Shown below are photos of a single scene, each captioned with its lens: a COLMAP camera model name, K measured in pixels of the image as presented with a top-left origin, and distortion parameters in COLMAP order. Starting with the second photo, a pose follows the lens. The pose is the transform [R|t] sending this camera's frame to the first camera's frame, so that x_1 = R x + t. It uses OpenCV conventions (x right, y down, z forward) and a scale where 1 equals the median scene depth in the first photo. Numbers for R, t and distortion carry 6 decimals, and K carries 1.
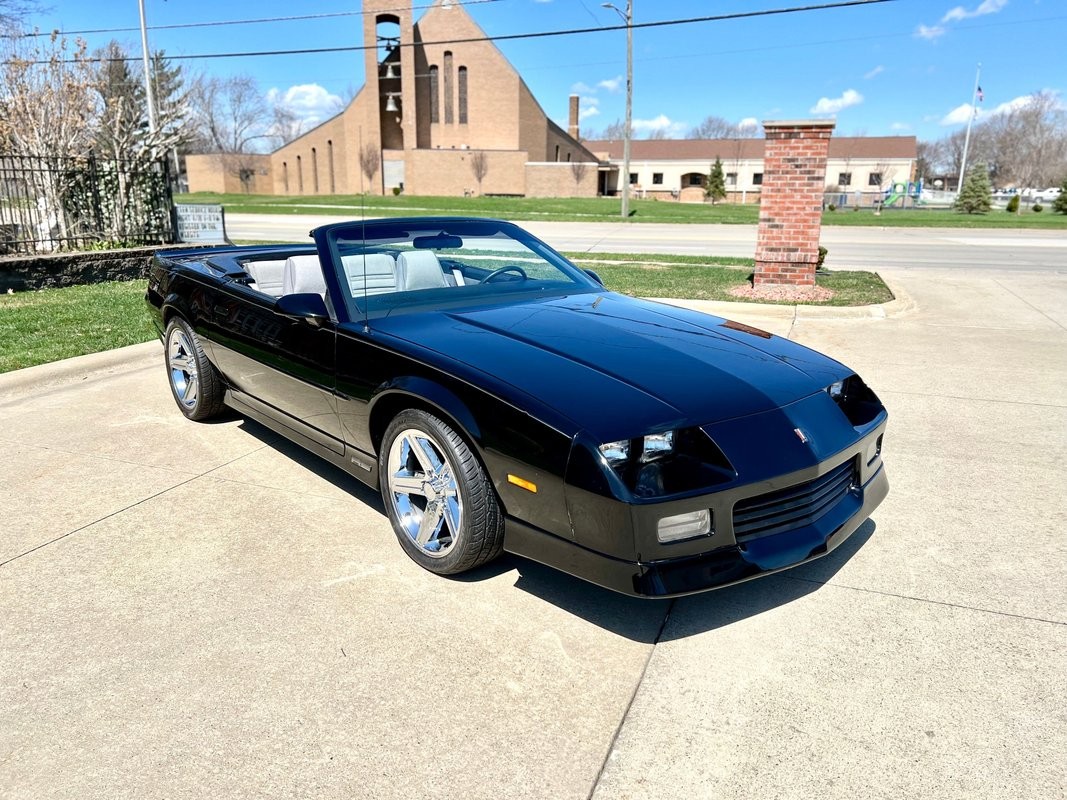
lens RADIAL K [[804.0, 0, 535.1], [0, 804.0, 402.3], [0, 0, 1]] dist [0.041951, -0.046132]
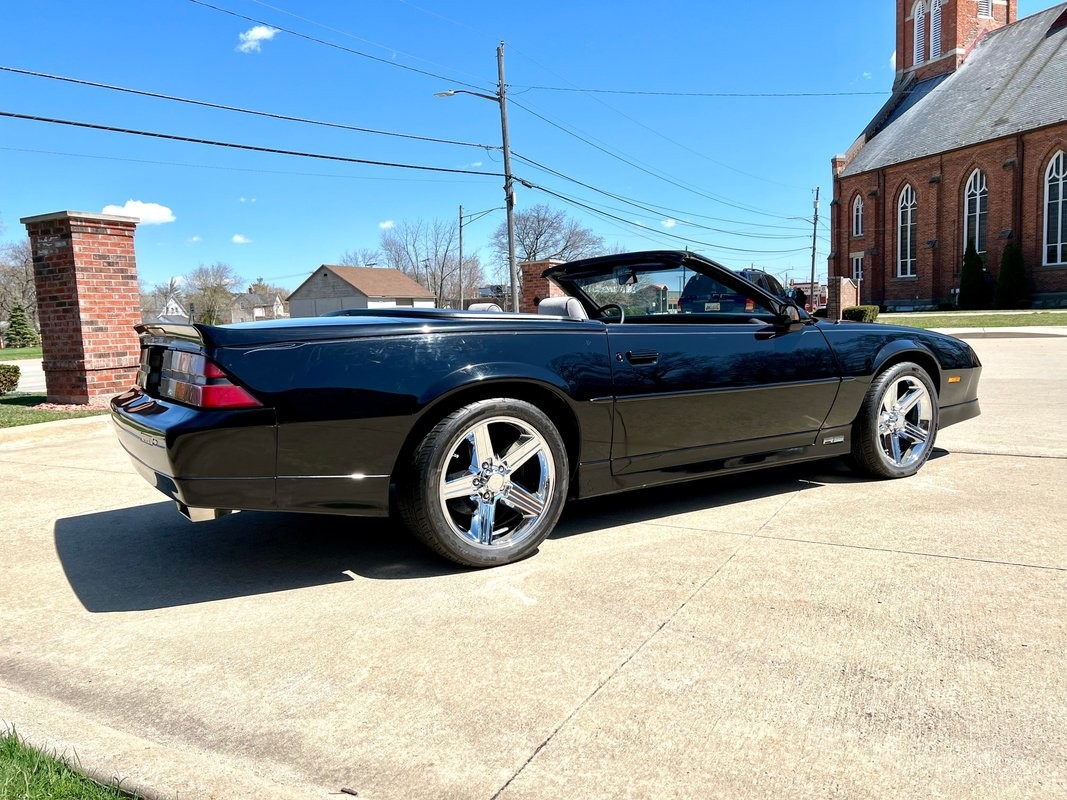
lens RADIAL K [[804.0, 0, 533.3], [0, 804.0, 405.1], [0, 0, 1]] dist [0.041951, -0.046132]
pose [[0.126234, -0.116124, 0.985180, -0.447646], [0.291038, 0.953757, 0.075129, -0.059194], [-0.948347, 0.277241, 0.154193, 0.380239]]
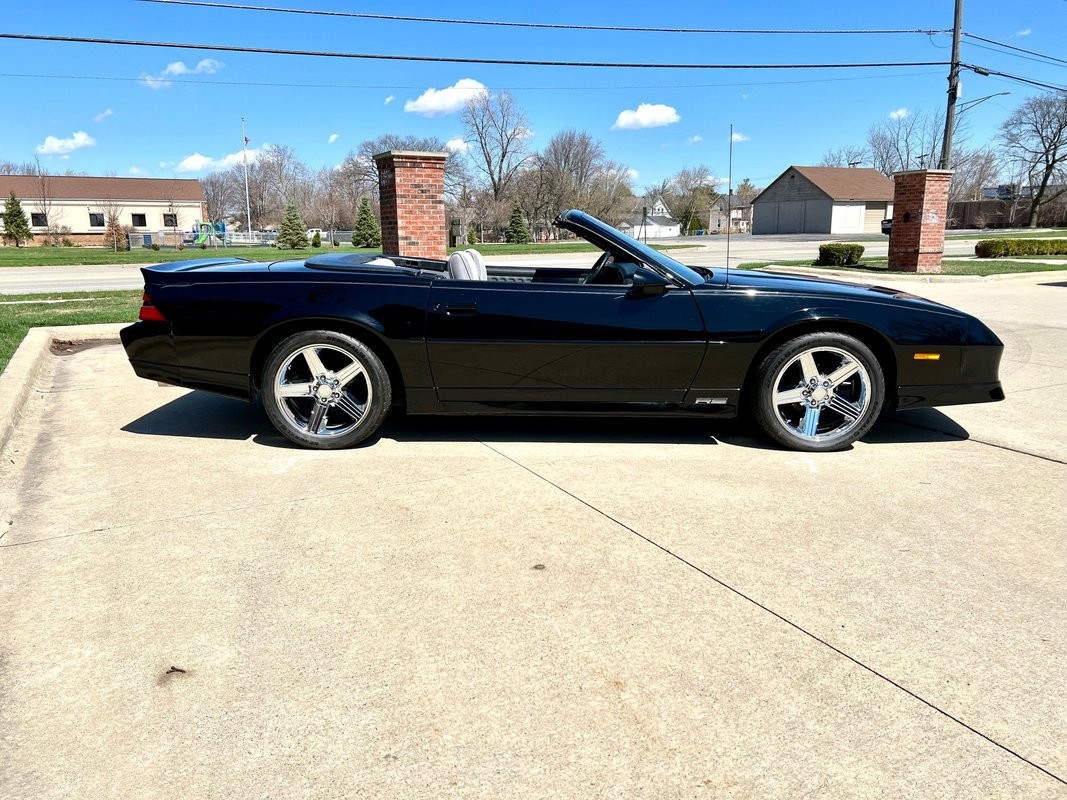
lens RADIAL K [[804.0, 0, 532.2], [0, 804.0, 409.6], [0, 0, 1]] dist [0.041951, -0.046132]
pose [[0.657716, -0.173883, 0.732922, -0.400337], [0.205353, 0.977528, 0.047634, -0.007234], [-0.724735, 0.119178, 0.678643, 0.115990]]
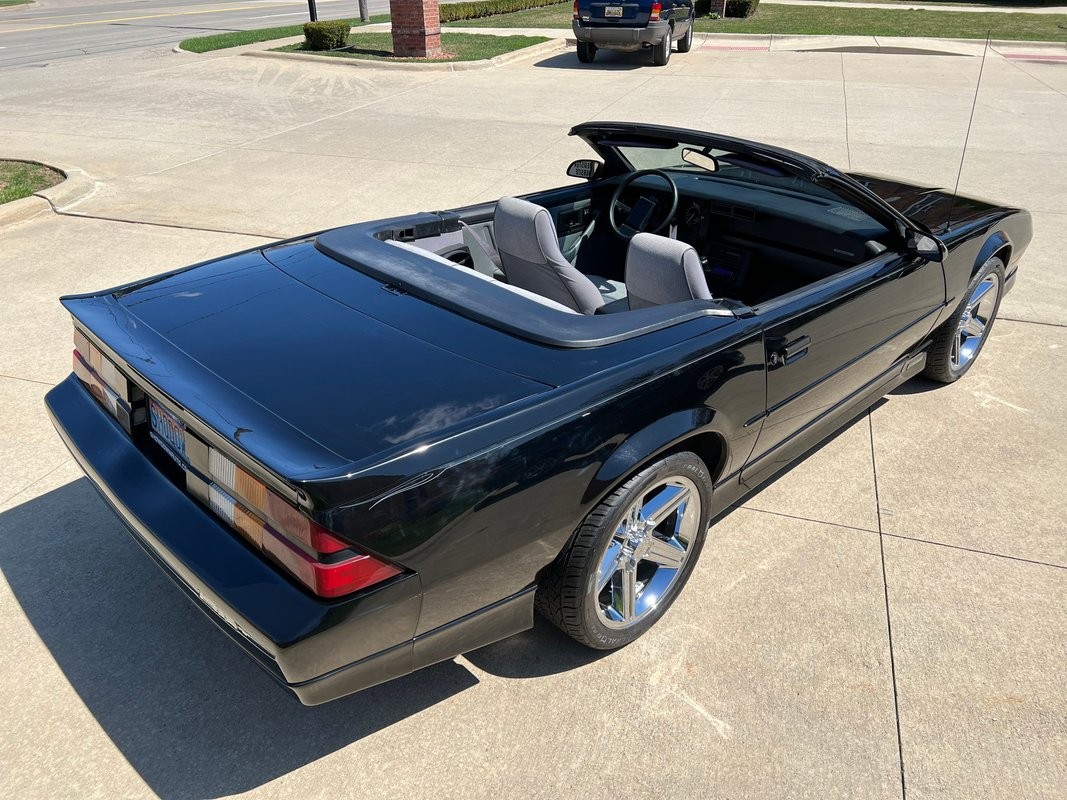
lens RADIAL K [[804.0, 0, 535.6], [0, 804.0, 402.1], [0, 0, 1]] dist [0.041951, -0.046132]
pose [[-0.069364, -0.483362, 0.872668, -0.355798], [0.256445, 0.836738, 0.483844, -0.161866], [-0.964067, 0.257353, 0.065916, 0.443431]]
